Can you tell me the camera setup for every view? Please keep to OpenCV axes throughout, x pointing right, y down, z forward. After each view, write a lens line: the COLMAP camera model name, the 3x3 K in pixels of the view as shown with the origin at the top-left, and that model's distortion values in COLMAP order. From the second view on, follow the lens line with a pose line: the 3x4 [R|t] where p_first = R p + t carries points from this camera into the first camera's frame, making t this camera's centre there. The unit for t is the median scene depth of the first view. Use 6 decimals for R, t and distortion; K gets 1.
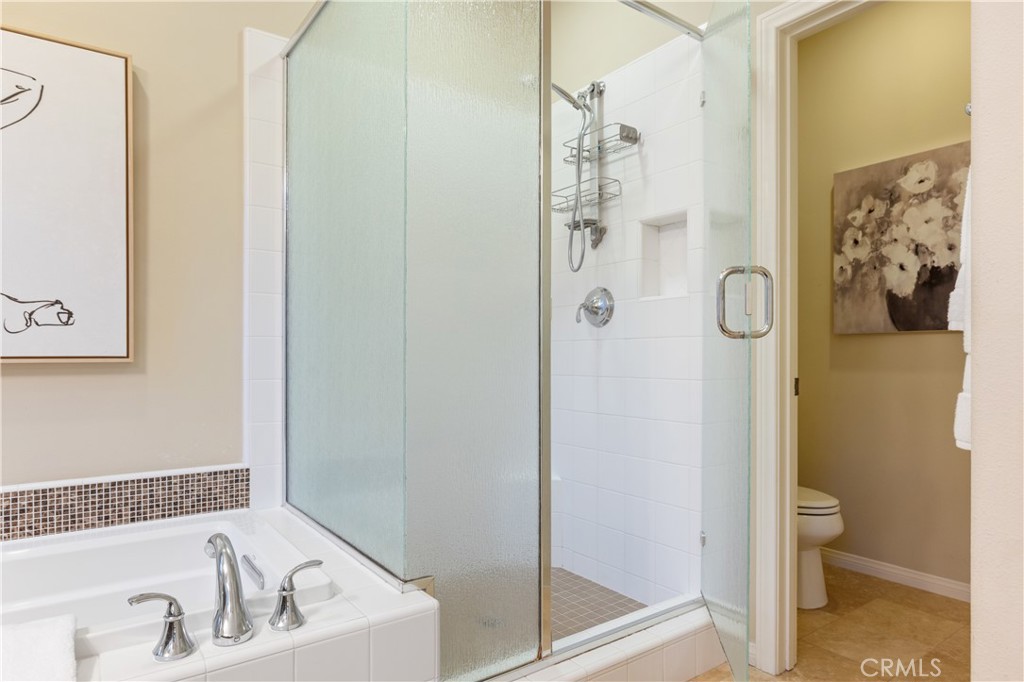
lens RADIAL K [[602.7, 0, 511.6], [0, 602.7, 353.5], [0, 0, 1]] dist [-0.001361, -0.000243]
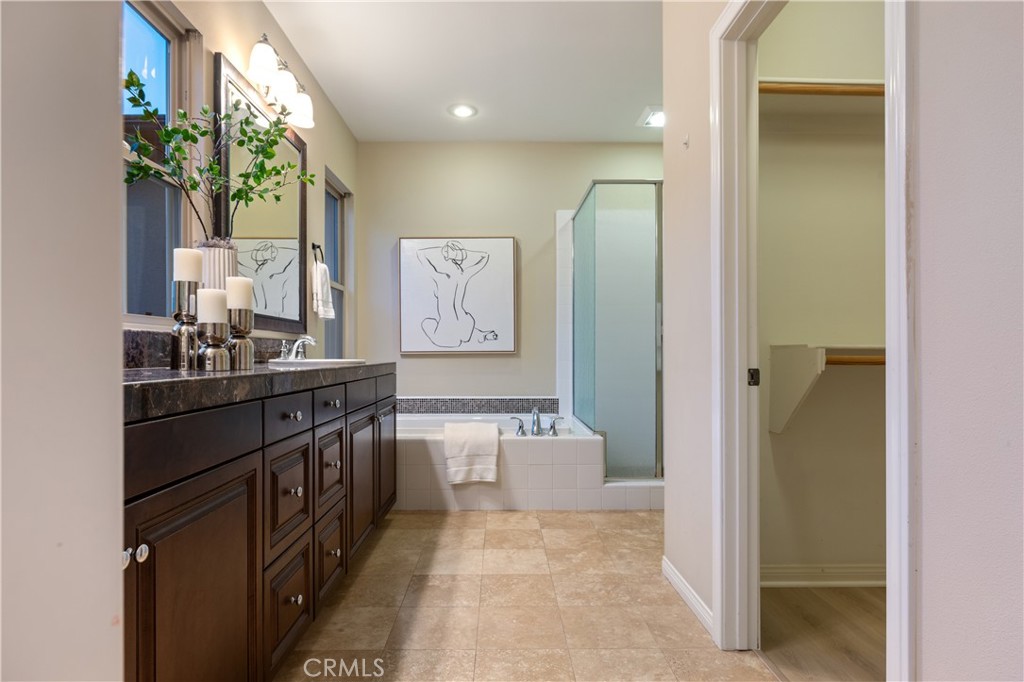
lens RADIAL K [[548.0, 0, 509.6], [0, 548.0, 349.8], [0, 0, 1]] dist [-0.000267, 0.000060]
pose [[0.821911, -0.003639, -0.569604, 0.705385], [0.002022, 0.999992, -0.003471, 0.008094], [0.569612, 0.001701, 0.821912, -0.975037]]
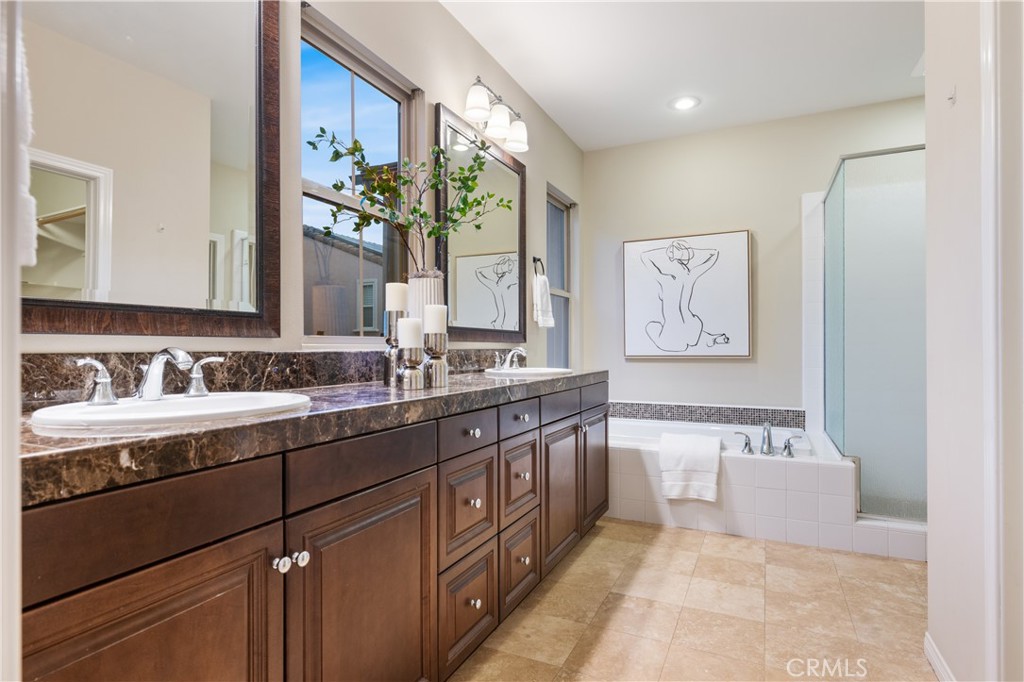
lens RADIAL K [[537.2, 0, 511.6], [0, 537.2, 343.4], [0, 0, 1]] dist [0.000318, 0.000427]
pose [[0.482394, -0.004397, -0.875944, 0.767153], [0.003173, 0.999990, -0.003272, -0.039884], [0.875949, -0.001201, 0.482402, -0.843977]]
